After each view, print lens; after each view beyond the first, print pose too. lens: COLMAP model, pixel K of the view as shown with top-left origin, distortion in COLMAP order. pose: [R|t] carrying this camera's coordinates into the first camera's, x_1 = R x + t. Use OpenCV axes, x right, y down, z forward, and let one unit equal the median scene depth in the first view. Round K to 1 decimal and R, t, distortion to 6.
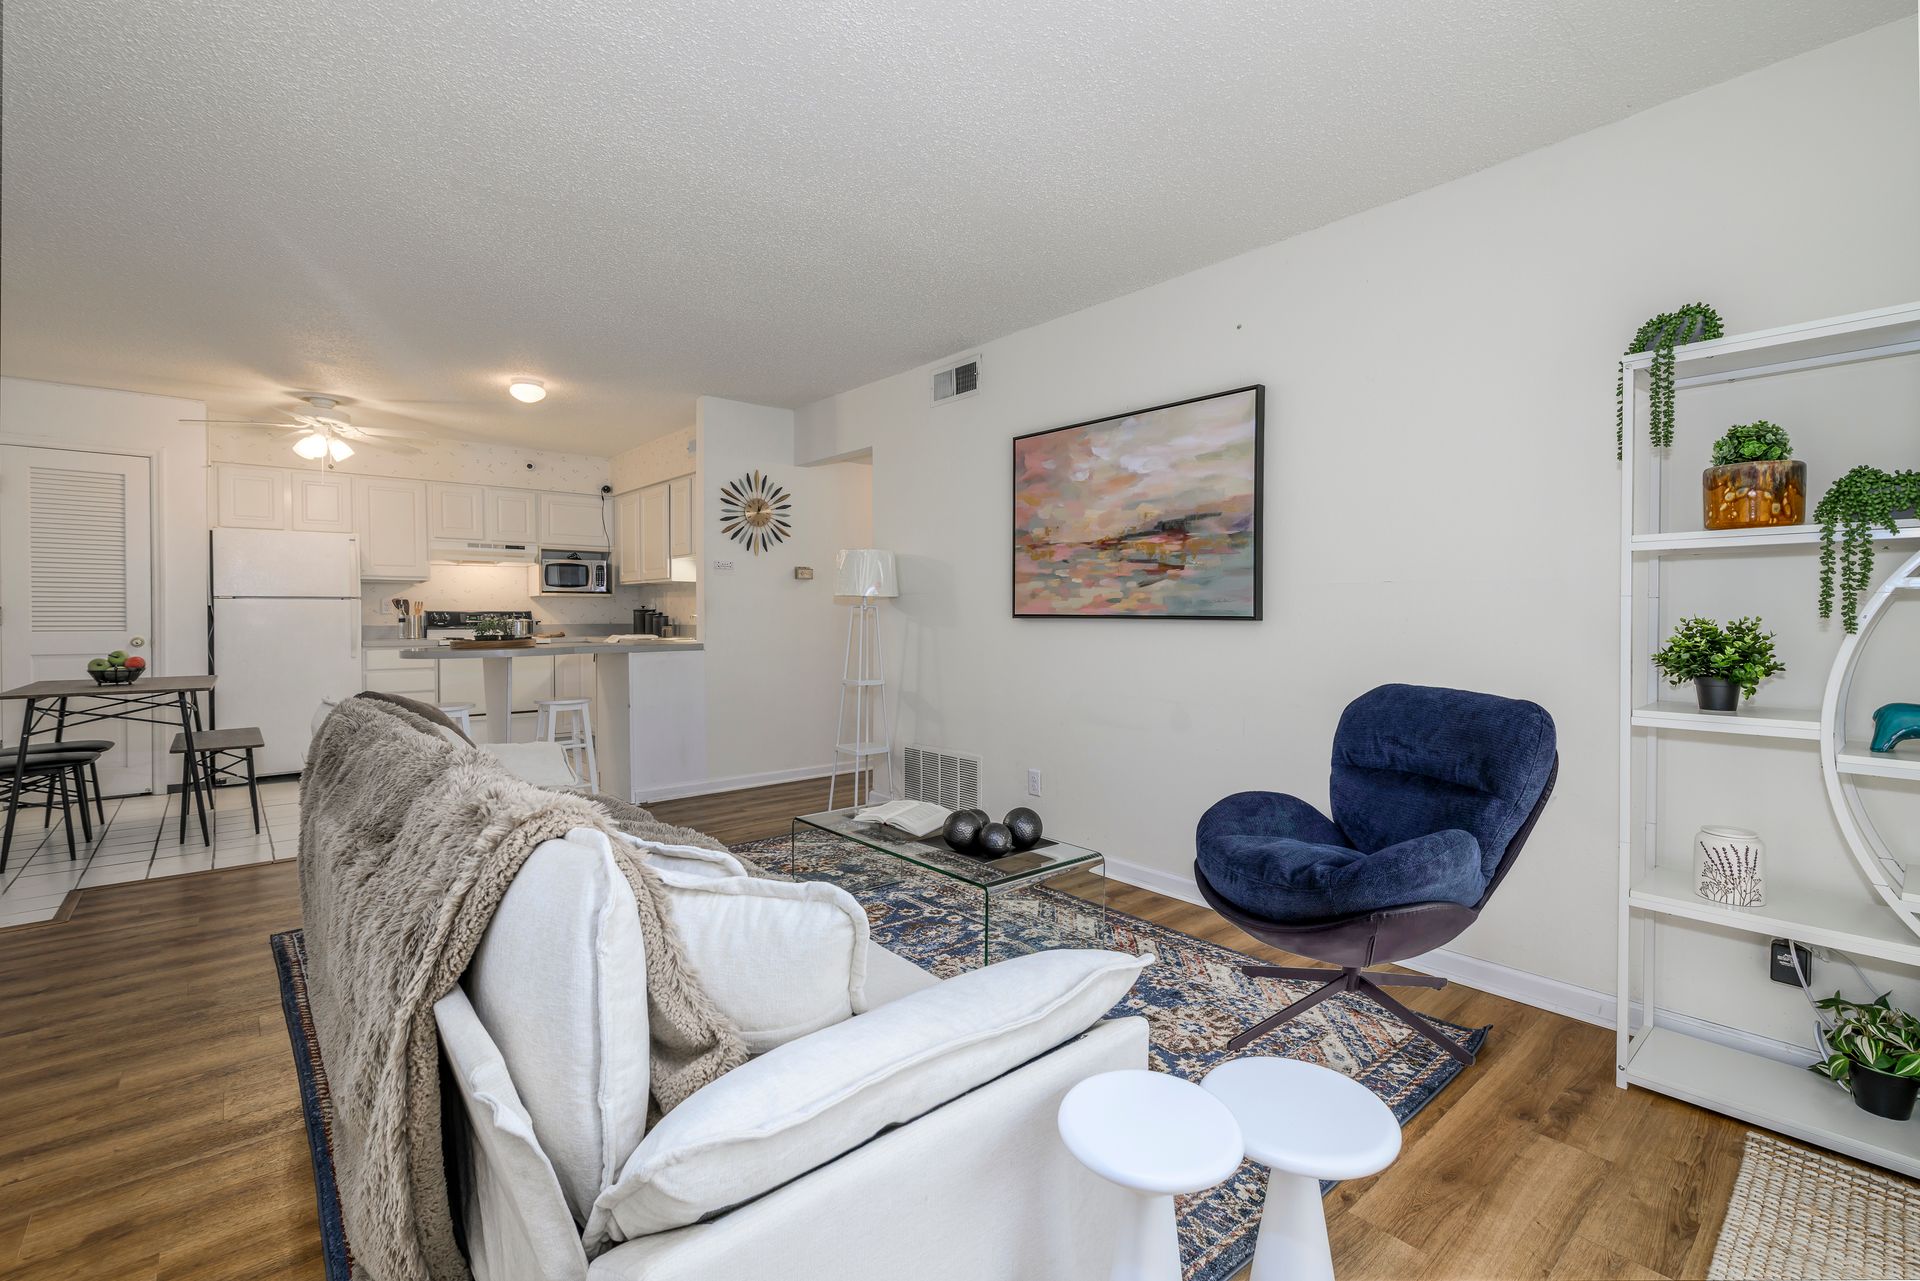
lens RADIAL K [[864.7, 0, 976.7], [0, 864.7, 628.9], [0, 0, 1]] dist [-0.000608, 0.000363]
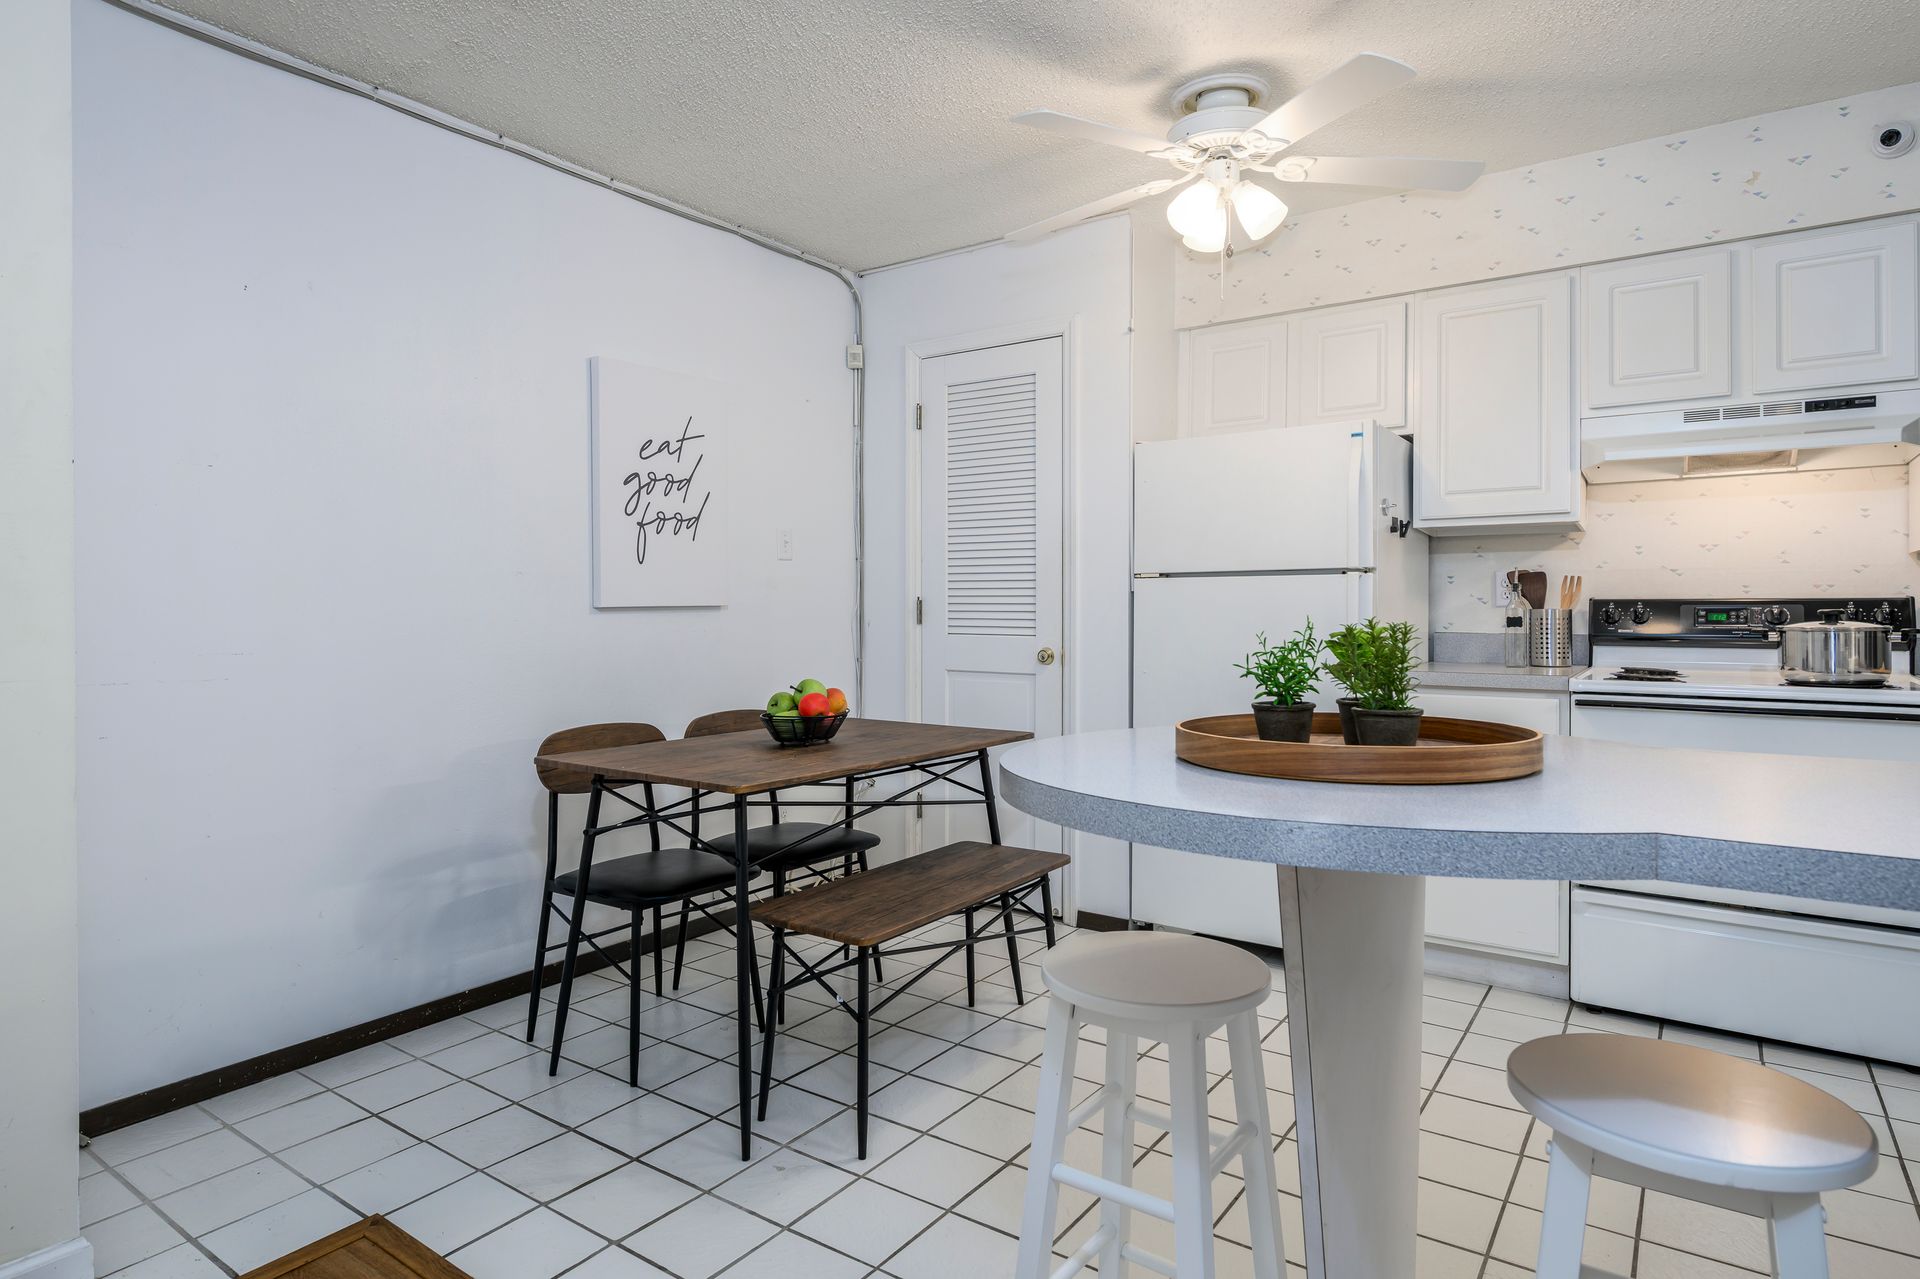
lens RADIAL K [[1080.3, 0, 931.3], [0, 1080.3, 620.0], [0, 0, 1]] dist [0.003513, -0.002478]
pose [[0.231918, 0.011865, -0.972663, -0.343018], [-0.014100, 0.999862, 0.008835, -0.017678], [0.972633, 0.011666, 0.232053, 0.917161]]
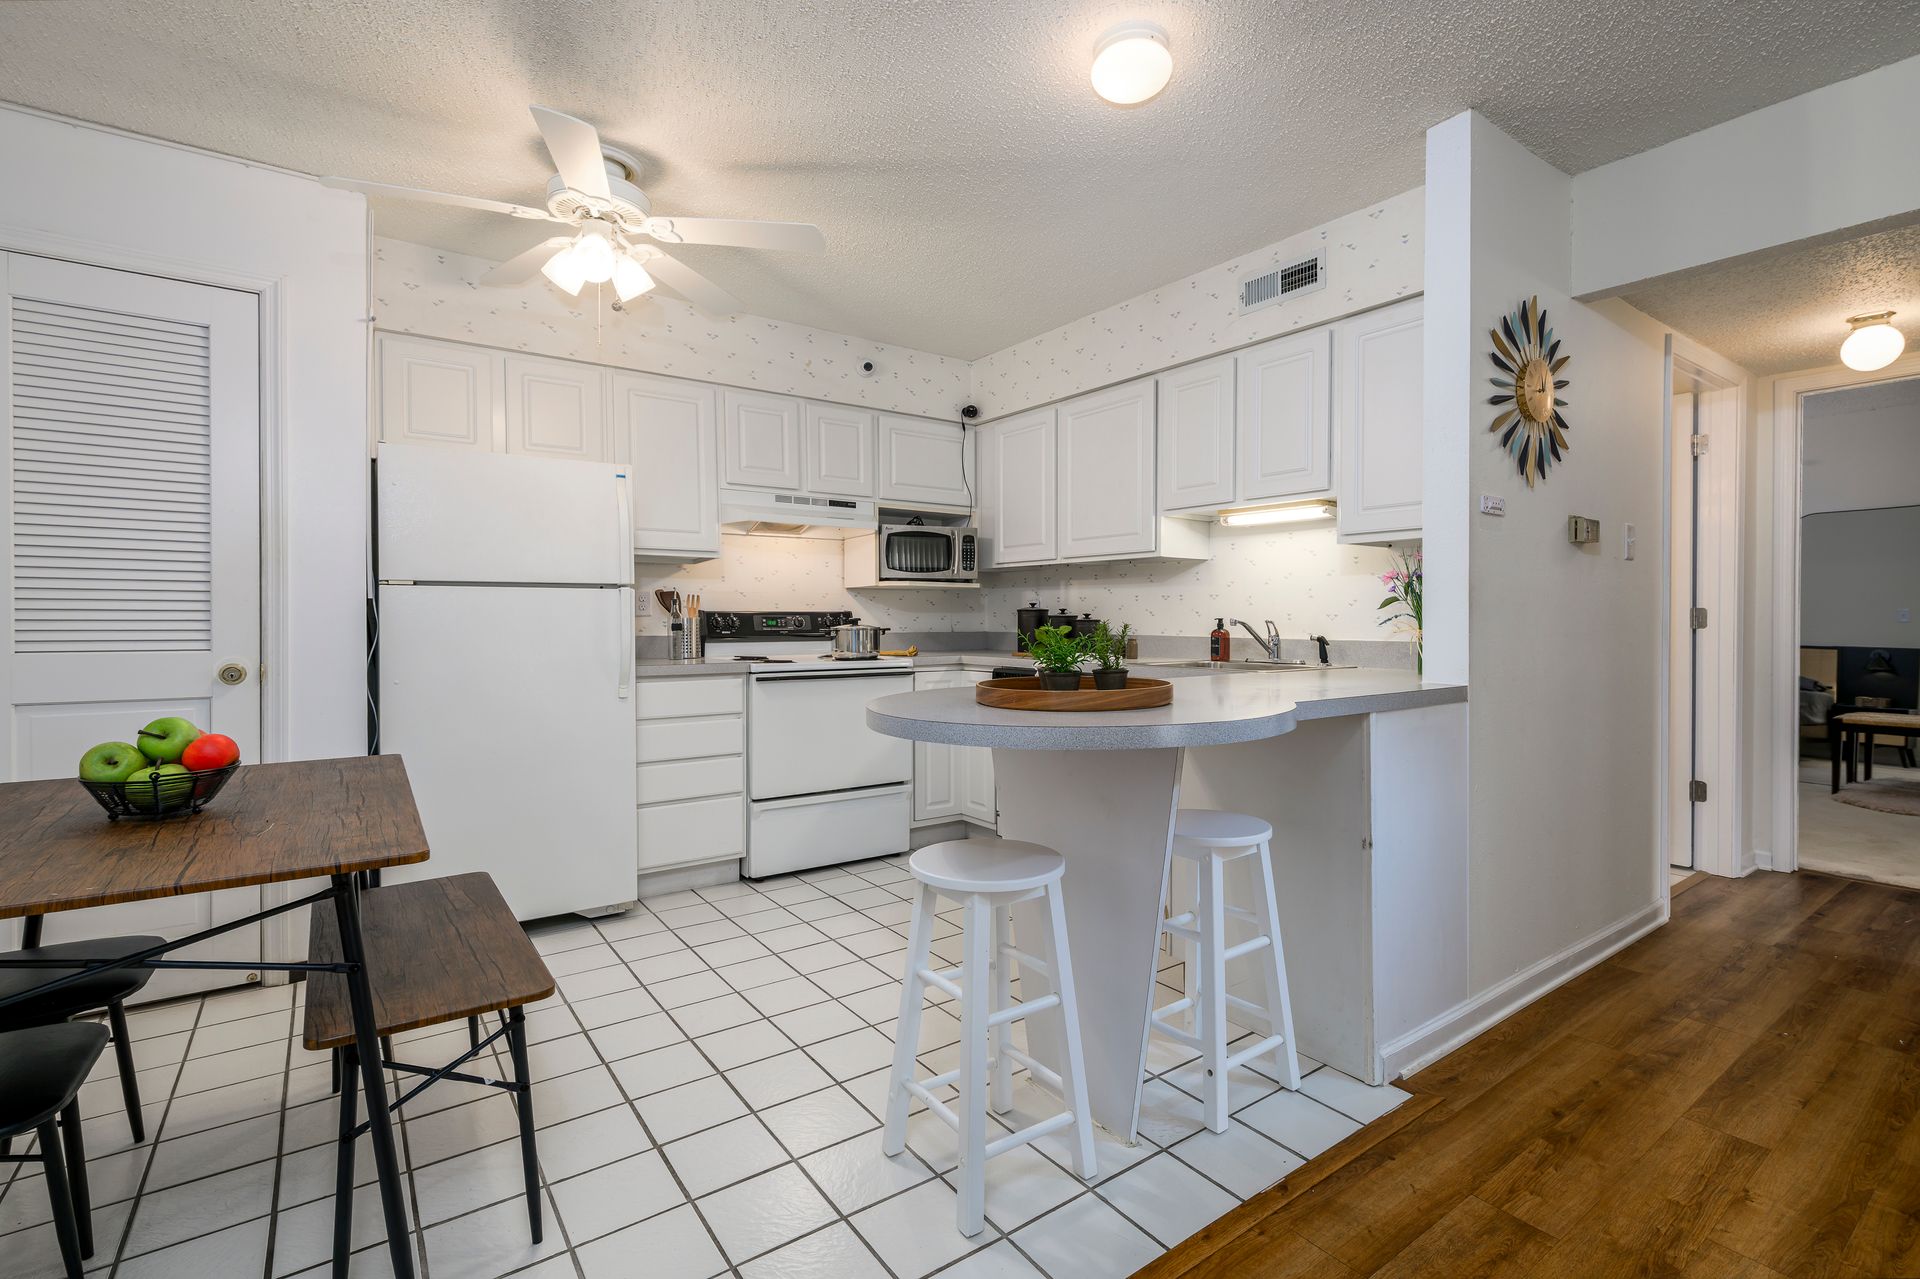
lens RADIAL K [[864.7, 0, 988.8], [0, 864.7, 632.1], [0, 0, 1]] dist [-0.000608, 0.000363]
pose [[0.997387, 0.002747, -0.072185, -0.627909], [-0.002678, 0.999996, 0.001056, -0.012028], [0.072188, -0.000860, 0.997391, 0.668669]]
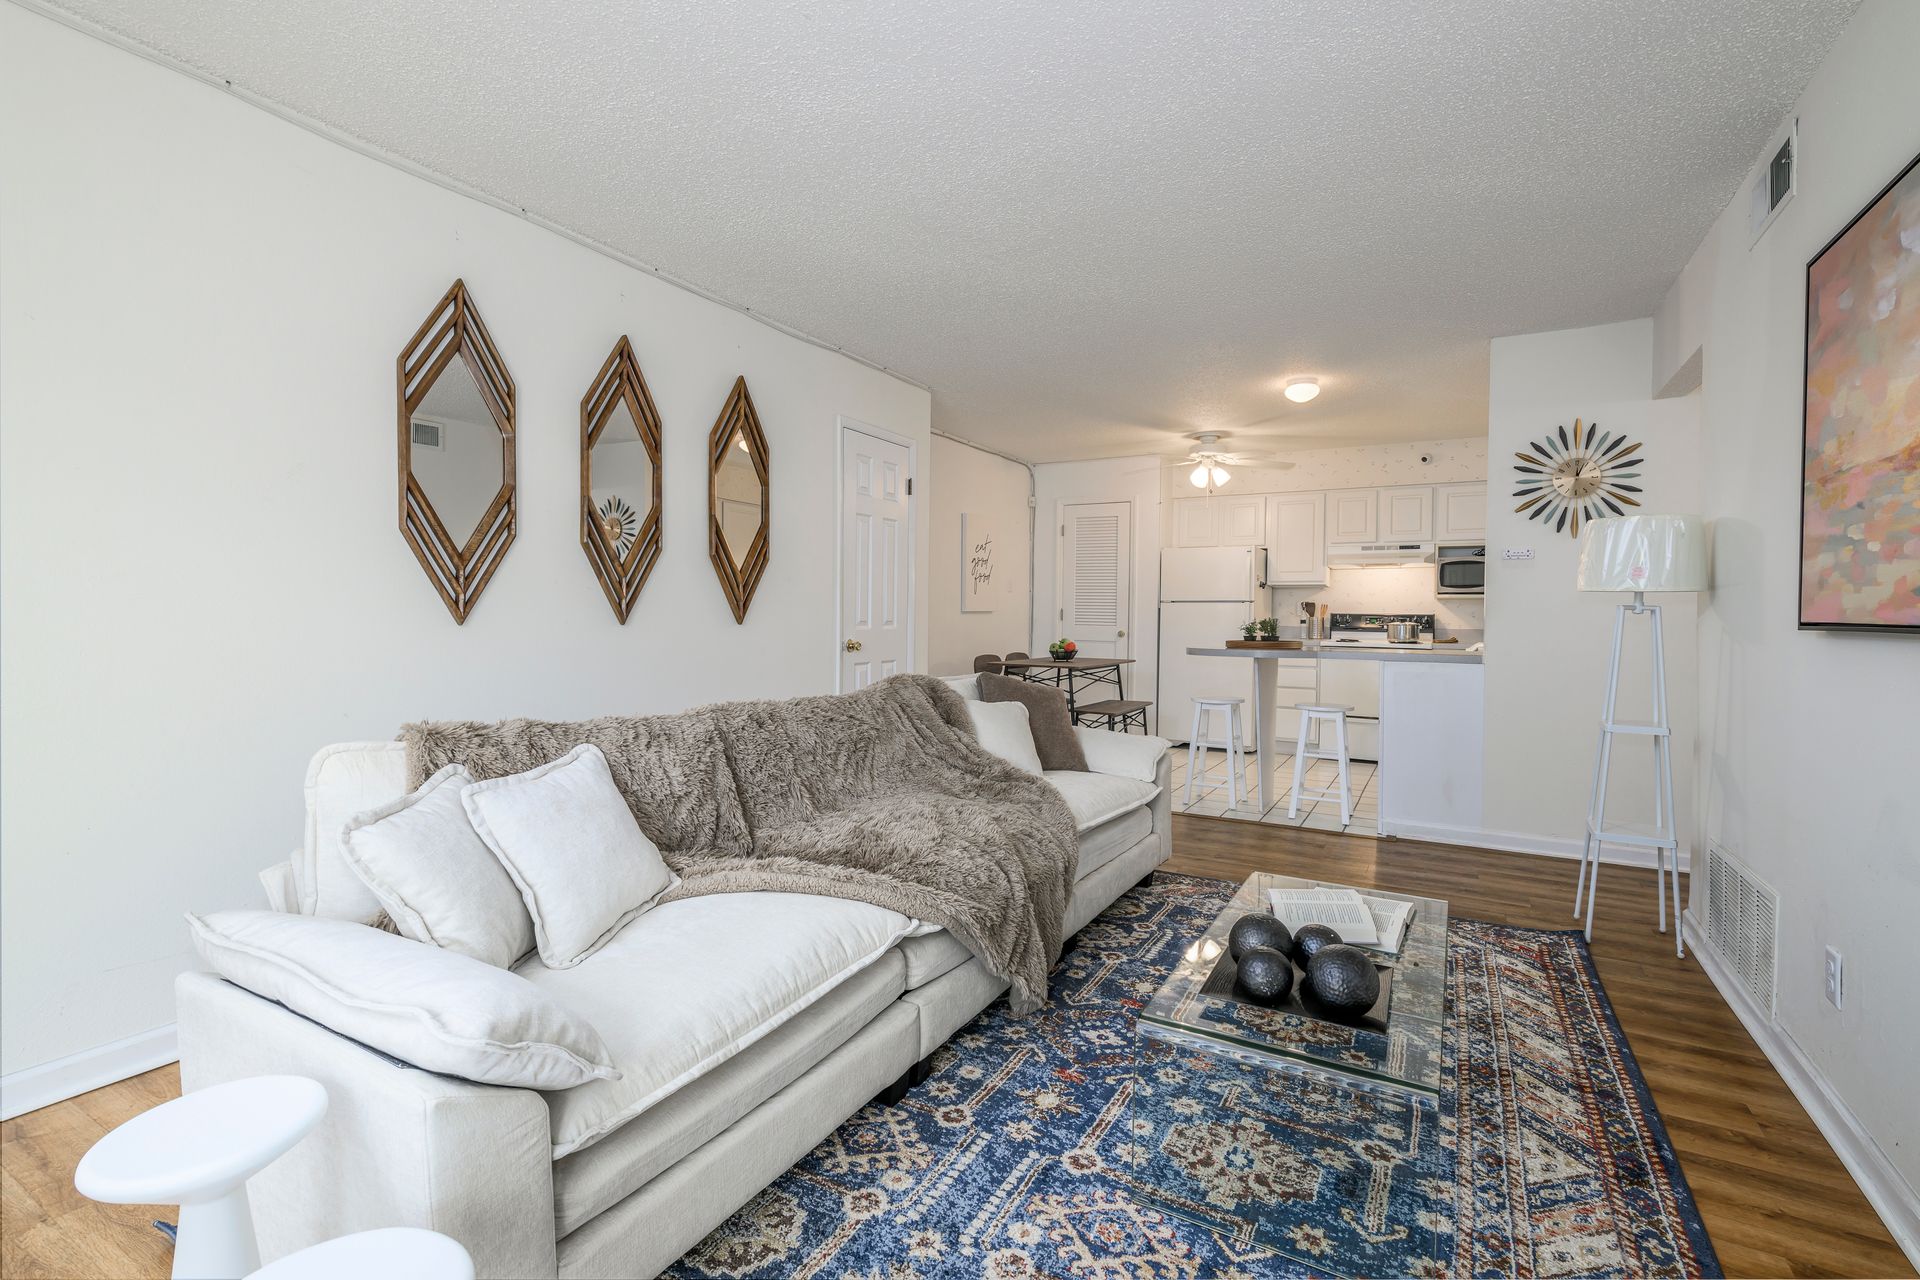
lens RADIAL K [[864.7, 0, 964.3], [0, 864.7, 635.6], [0, 0, 1]] dist [-0.000608, 0.000363]
pose [[0.338552, 0.028729, -0.940509, 0.319414], [-0.026955, 0.999420, 0.020826, -0.005933], [0.940561, 0.018300, 0.339130, 0.348854]]
